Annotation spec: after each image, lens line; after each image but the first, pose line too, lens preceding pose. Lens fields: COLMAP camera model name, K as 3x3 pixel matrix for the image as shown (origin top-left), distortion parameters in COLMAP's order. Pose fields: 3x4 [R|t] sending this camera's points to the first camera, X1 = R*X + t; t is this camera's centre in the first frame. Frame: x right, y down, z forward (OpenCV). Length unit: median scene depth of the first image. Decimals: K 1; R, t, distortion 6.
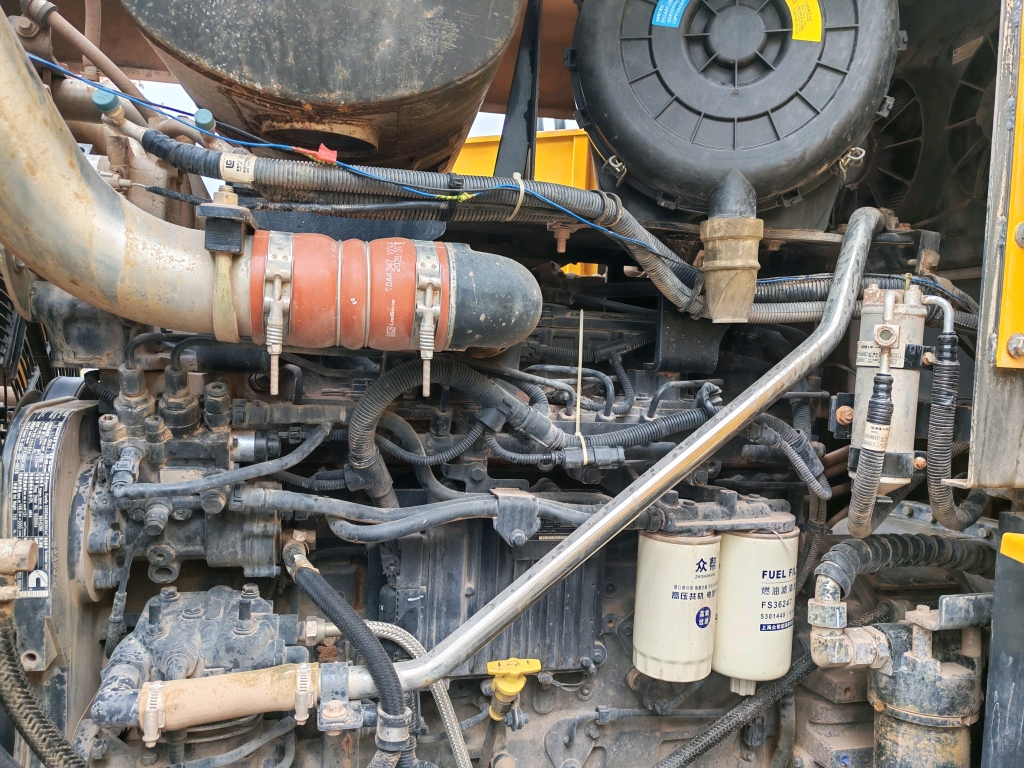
lens RADIAL K [[786.7, 0, 509.2], [0, 786.7, 390.9], [0, 0, 1]] dist [0.019690, -0.013977]
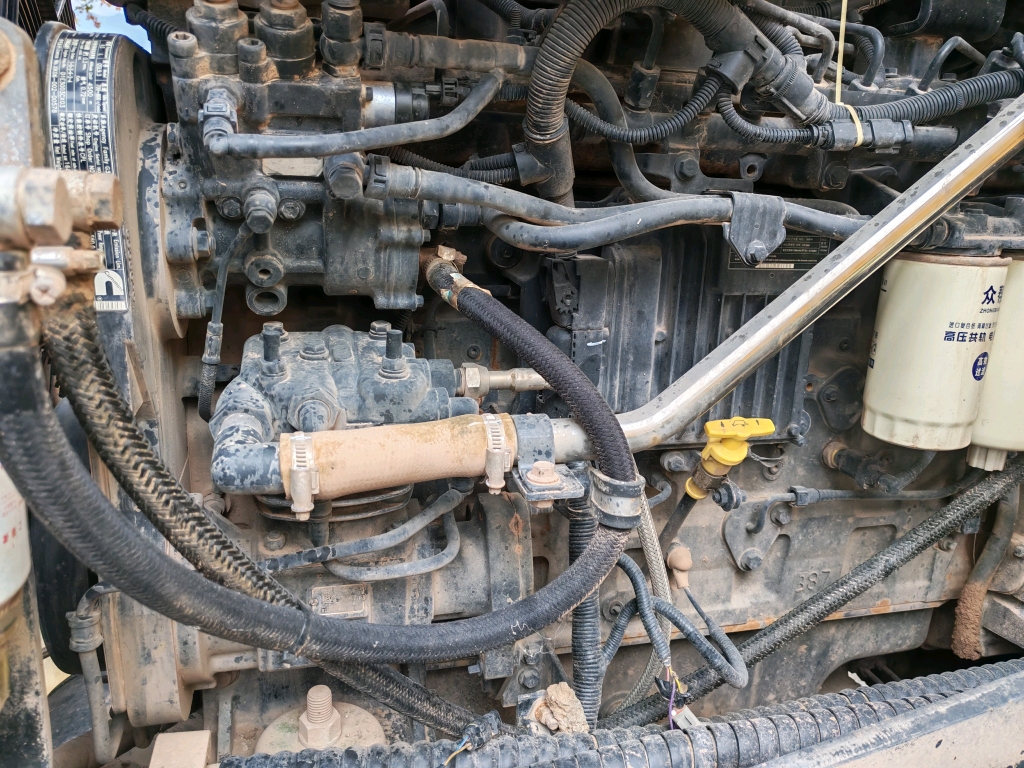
lens RADIAL K [[786.7, 0, 483.8], [0, 786.7, 388.7], [0, 0, 1]] dist [0.019690, -0.013977]
pose [[0.999886, -0.008489, -0.012460, -0.241932], [0.010958, 0.976811, 0.213825, 0.163633], [0.010356, -0.213937, 0.976793, 0.301412]]
